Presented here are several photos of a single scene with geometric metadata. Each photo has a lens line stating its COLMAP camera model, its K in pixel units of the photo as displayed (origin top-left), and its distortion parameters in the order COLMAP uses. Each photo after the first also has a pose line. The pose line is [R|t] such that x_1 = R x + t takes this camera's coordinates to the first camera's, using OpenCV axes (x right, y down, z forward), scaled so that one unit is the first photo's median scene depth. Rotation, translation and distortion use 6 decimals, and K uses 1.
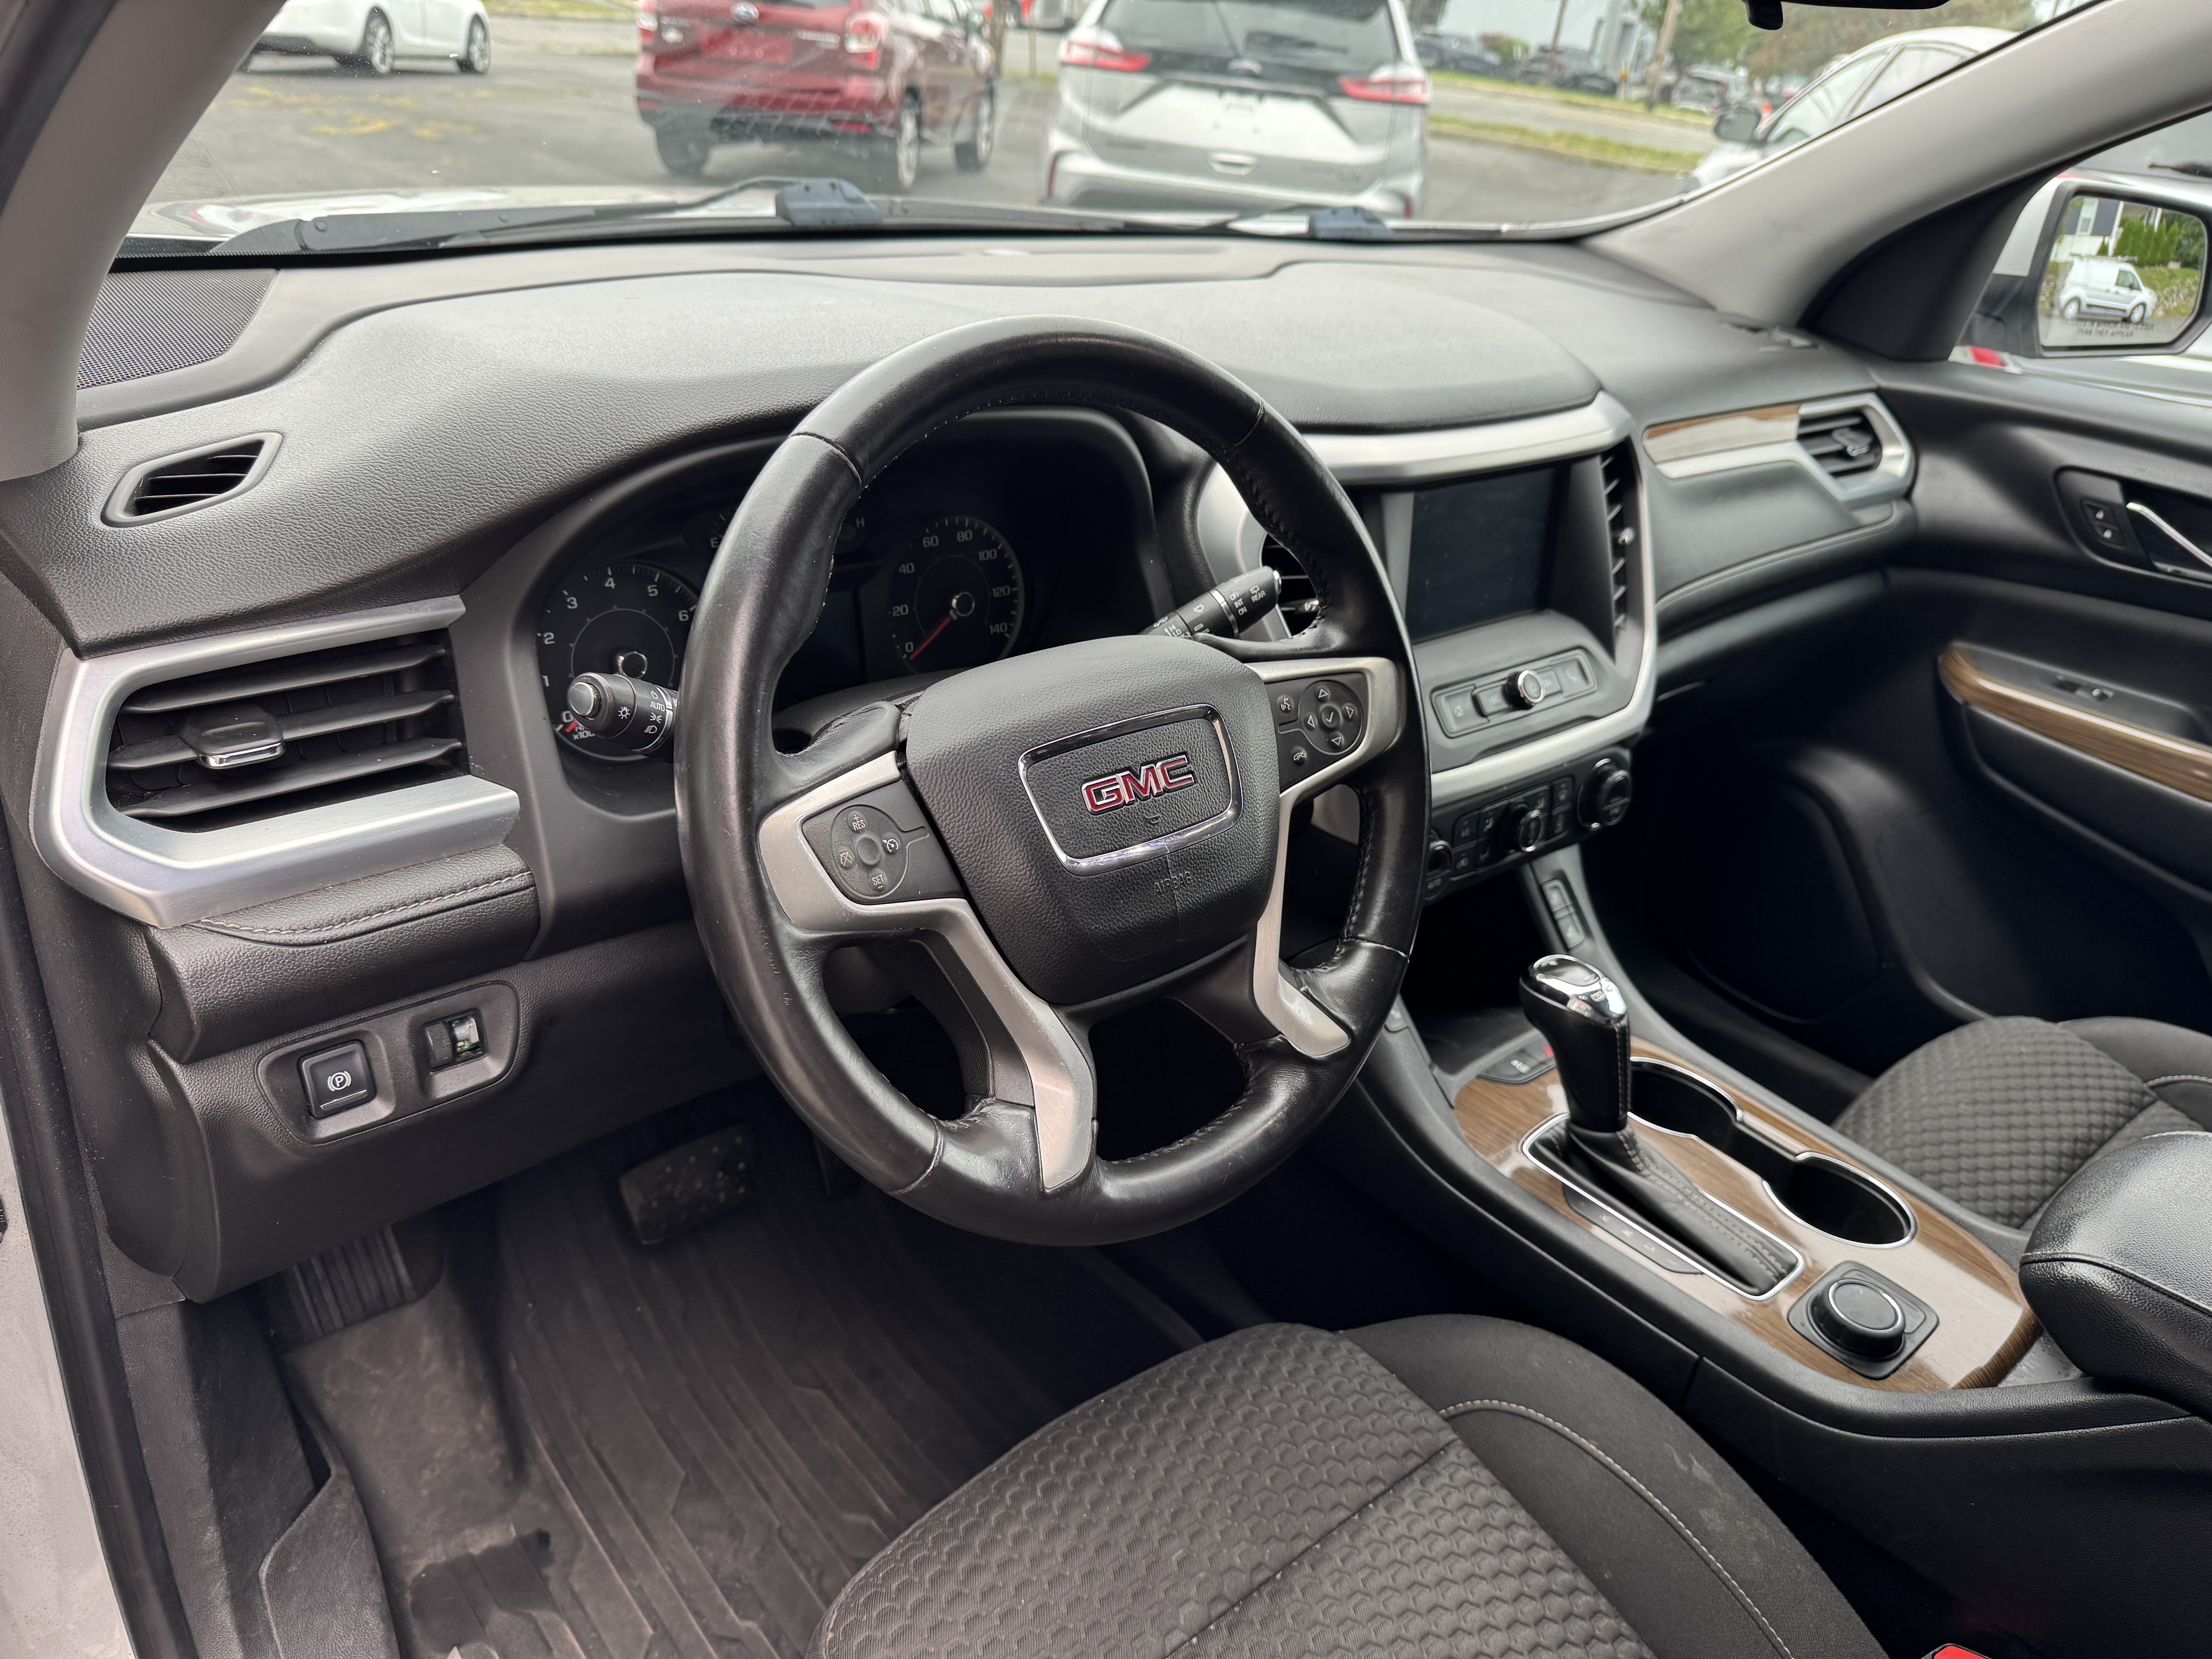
lens RADIAL K [[1569.6, 0, 1083.7], [0, 1569.6, 837.0], [0, 0, 1]] dist [0.037745, -0.060526]
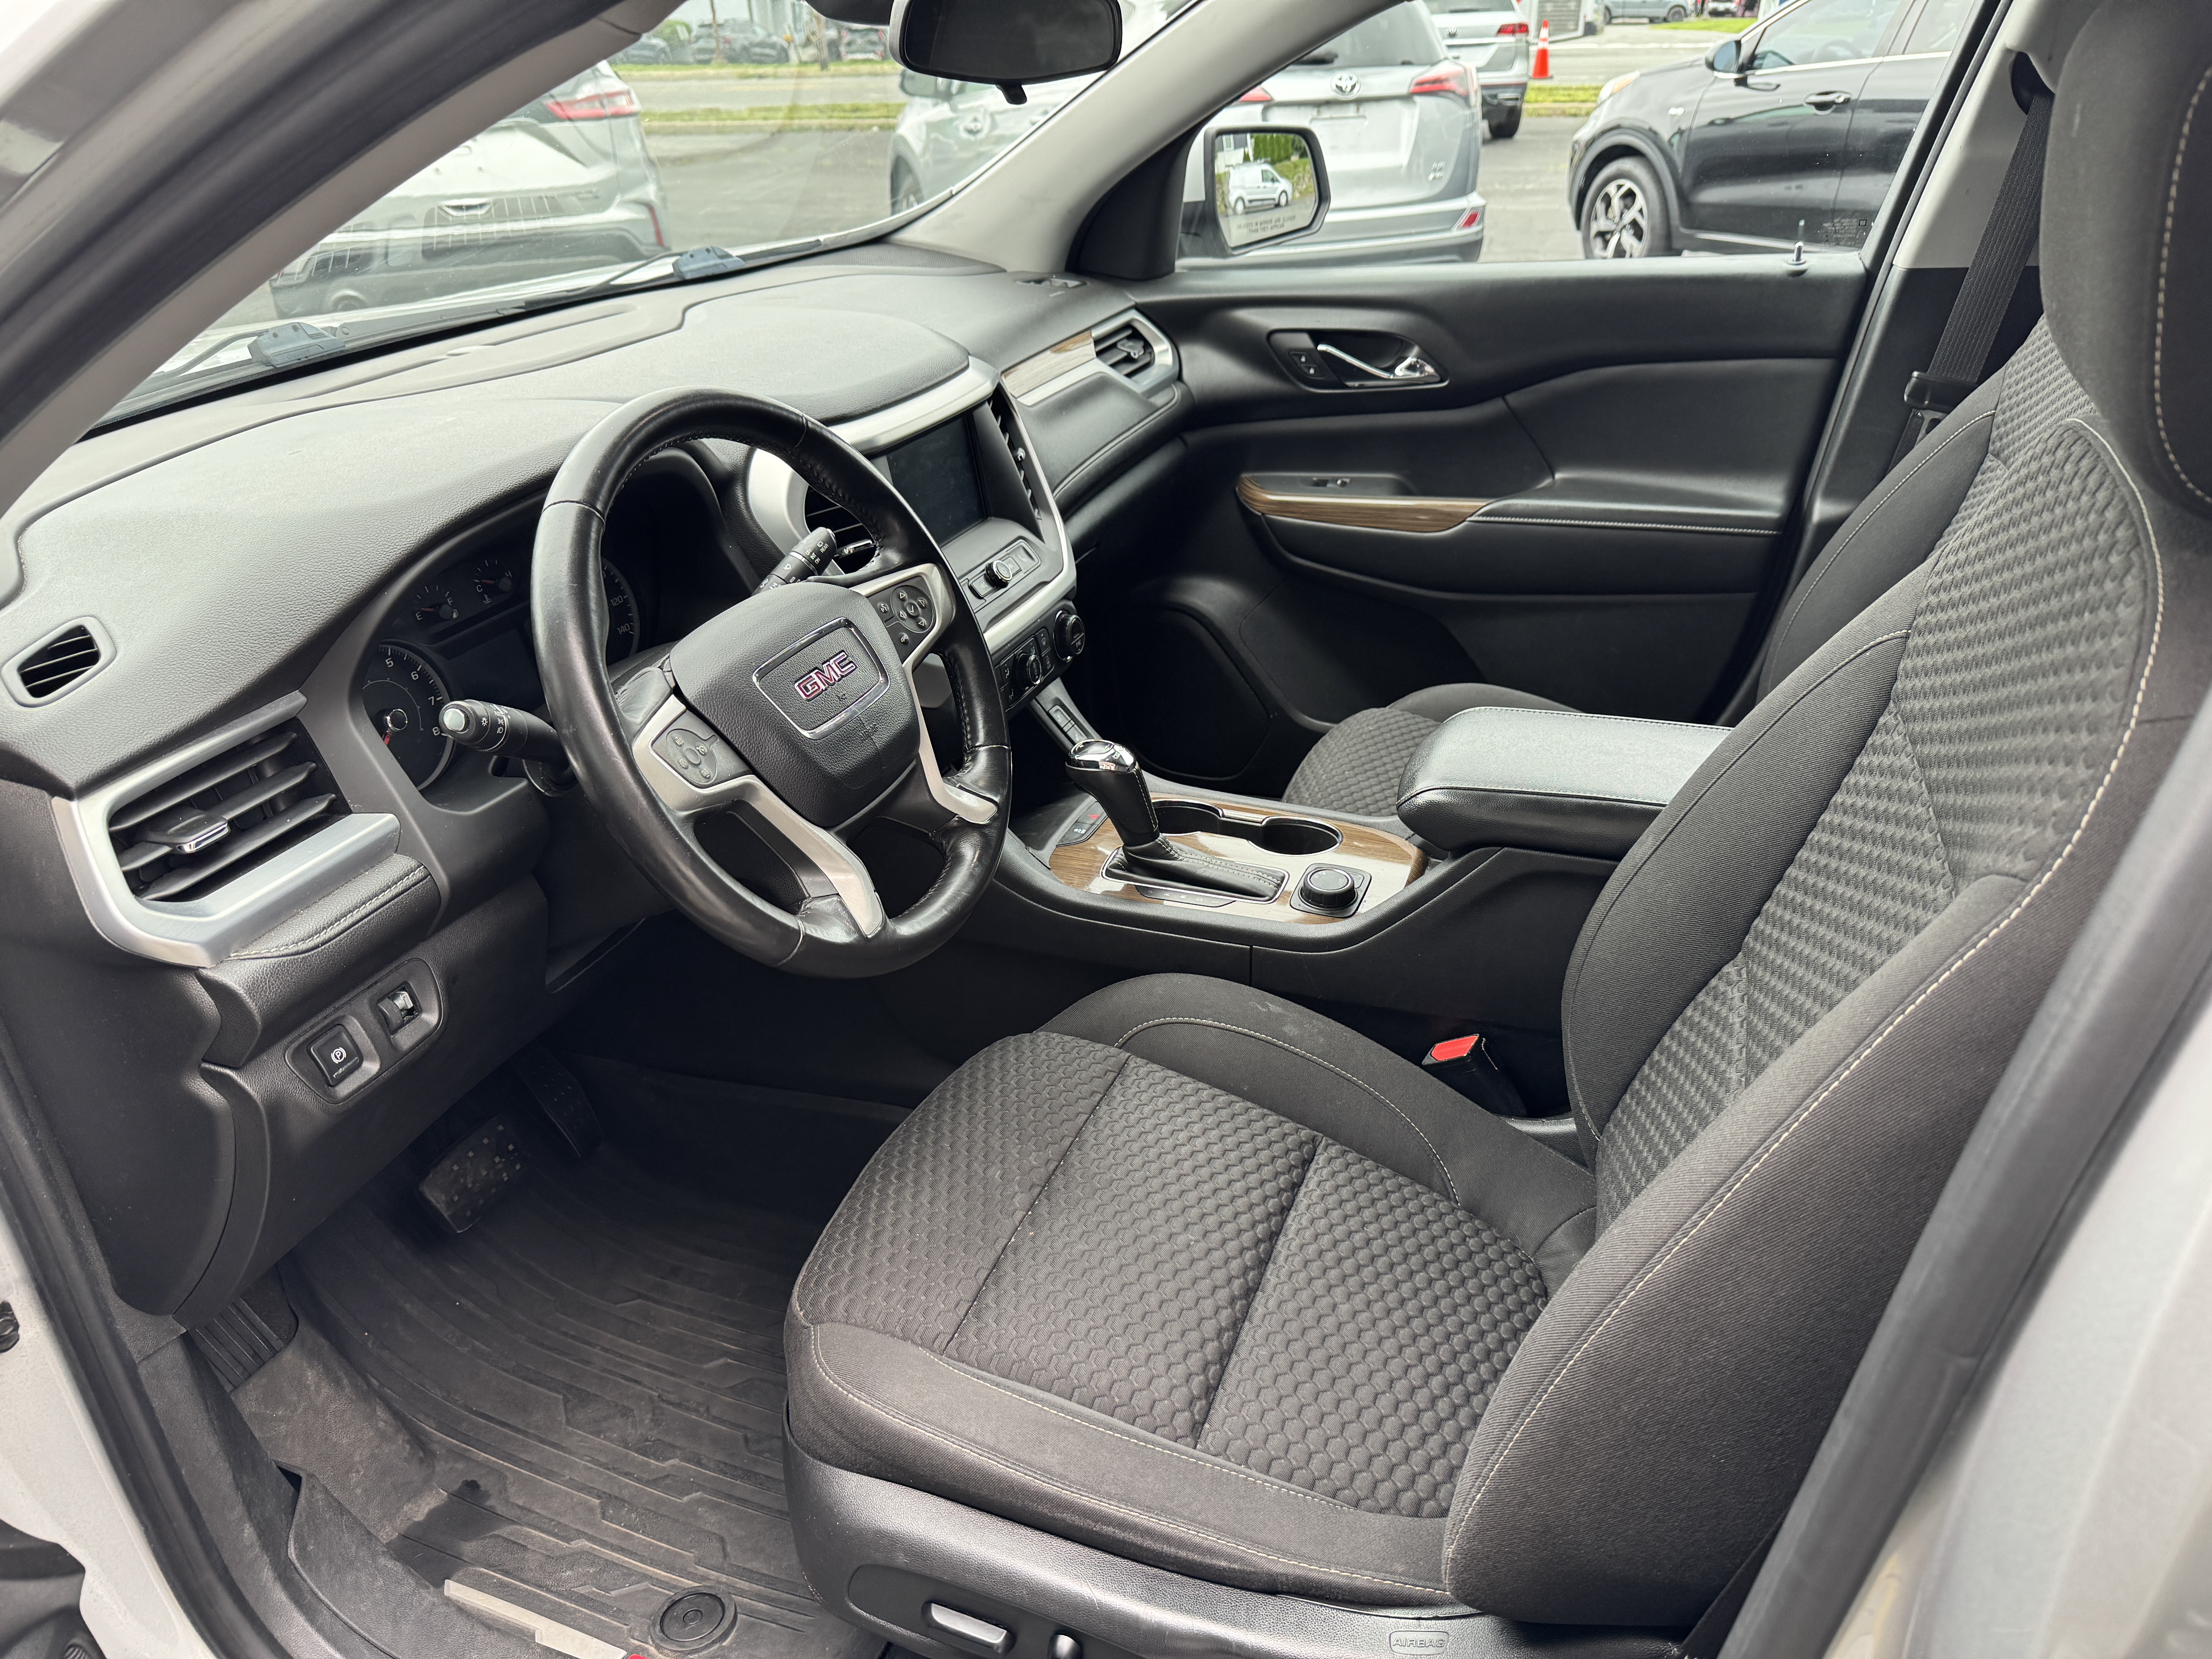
lens RADIAL K [[1569.6, 0, 1102.2], [0, 1569.6, 852.8], [0, 0, 1]] dist [0.037745, -0.060526]
pose [[0.880140, -0.326696, 0.344417, -0.225277], [0.320228, 0.944183, 0.077276, 0.070524], [-0.350439, 0.042278, 0.935631, -0.372722]]
